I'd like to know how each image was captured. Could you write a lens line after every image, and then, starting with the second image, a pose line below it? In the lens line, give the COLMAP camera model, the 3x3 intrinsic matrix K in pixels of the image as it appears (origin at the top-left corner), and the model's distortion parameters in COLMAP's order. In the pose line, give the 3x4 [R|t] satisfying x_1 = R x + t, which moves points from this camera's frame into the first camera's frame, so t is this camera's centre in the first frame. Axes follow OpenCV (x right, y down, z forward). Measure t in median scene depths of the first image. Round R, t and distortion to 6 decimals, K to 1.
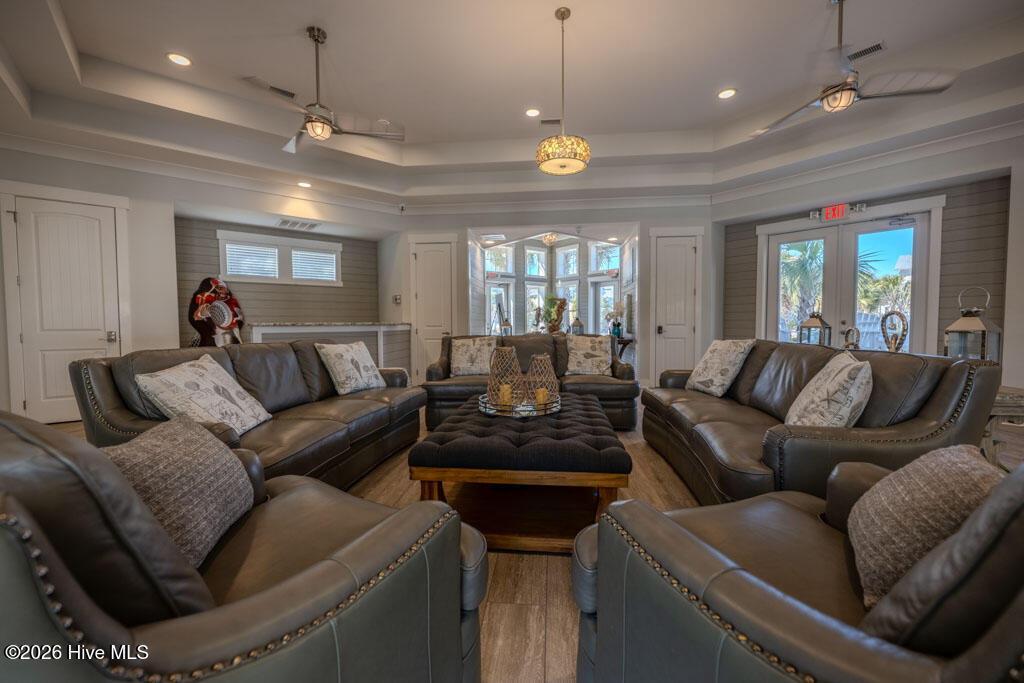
lens RADIAL K [[413.3, 0, 512.0], [0, 413.3, 341.5], [0, 0, 1]] dist [-0.000019, 0.000004]
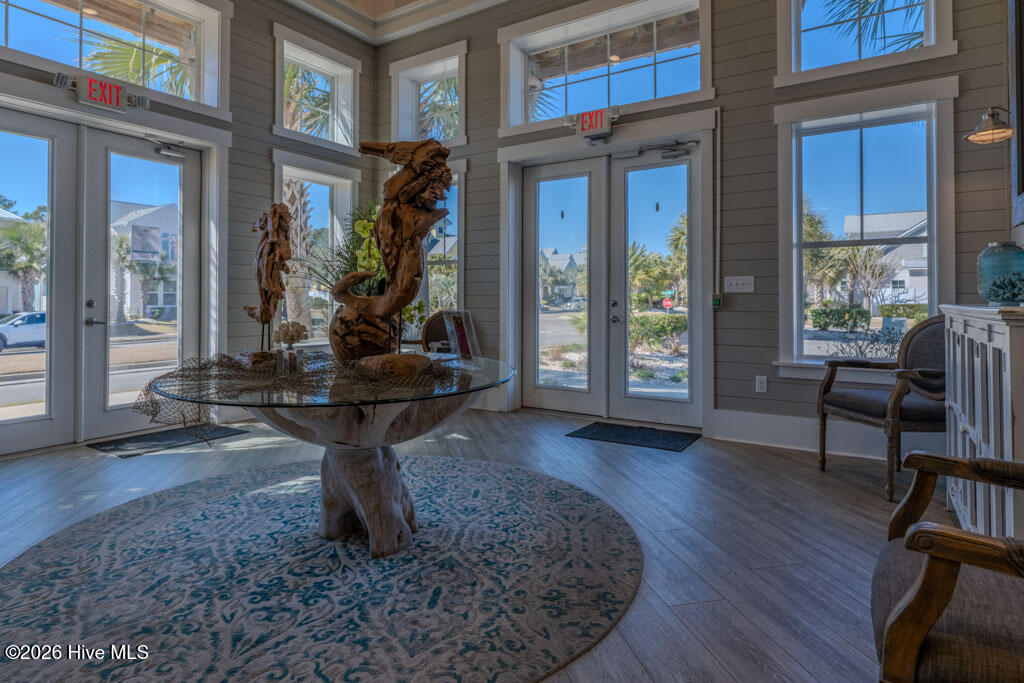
lens RADIAL K [[563.9, 0, 512.6], [0, 563.9, 292.7], [0, 0, 1]] dist [-0.000346, 0.000067]
pose [[0.951981, 0.009037, 0.306024, 0.071689], [0.007937, 0.998500, -0.054176, -0.029537], [-0.306055, 0.054003, 0.950481, 0.625987]]
